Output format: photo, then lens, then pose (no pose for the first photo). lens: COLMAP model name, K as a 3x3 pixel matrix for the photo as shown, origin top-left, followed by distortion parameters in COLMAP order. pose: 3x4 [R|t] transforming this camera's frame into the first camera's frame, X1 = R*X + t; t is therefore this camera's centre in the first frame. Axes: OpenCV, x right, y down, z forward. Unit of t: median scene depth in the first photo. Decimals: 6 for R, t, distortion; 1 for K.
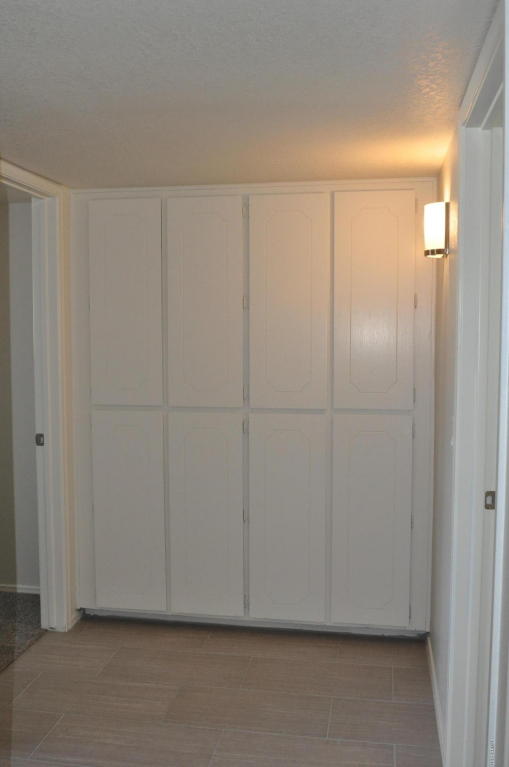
lens RADIAL K [[739.6, 0, 254.9], [0, 739.6, 384.0], [0, 0, 1]] dist [-0.065514, 0.000000]
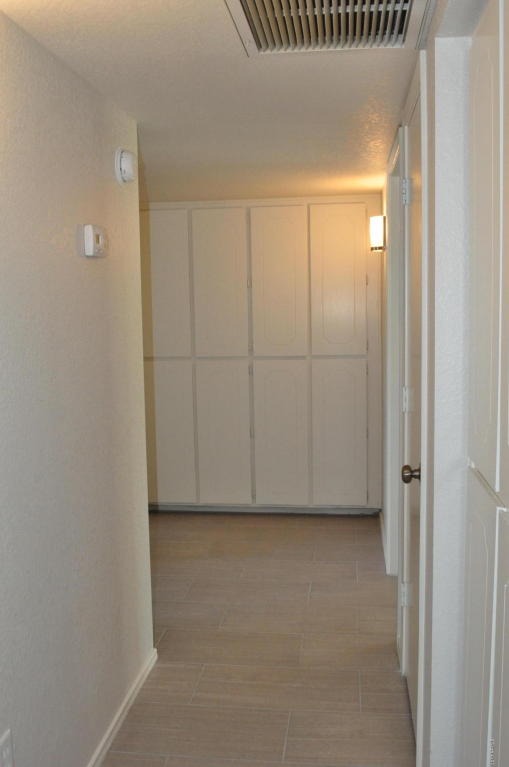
lens RADIAL K [[739.6, 0, 254.3], [0, 739.6, 382.7], [0, 0, 1]] dist [-0.065514, 0.000000]
pose [[0.998890, -0.022522, 0.041382, -0.067762], [0.021173, 0.999239, 0.032767, 0.037015], [-0.042088, -0.031854, 0.998606, -0.443840]]
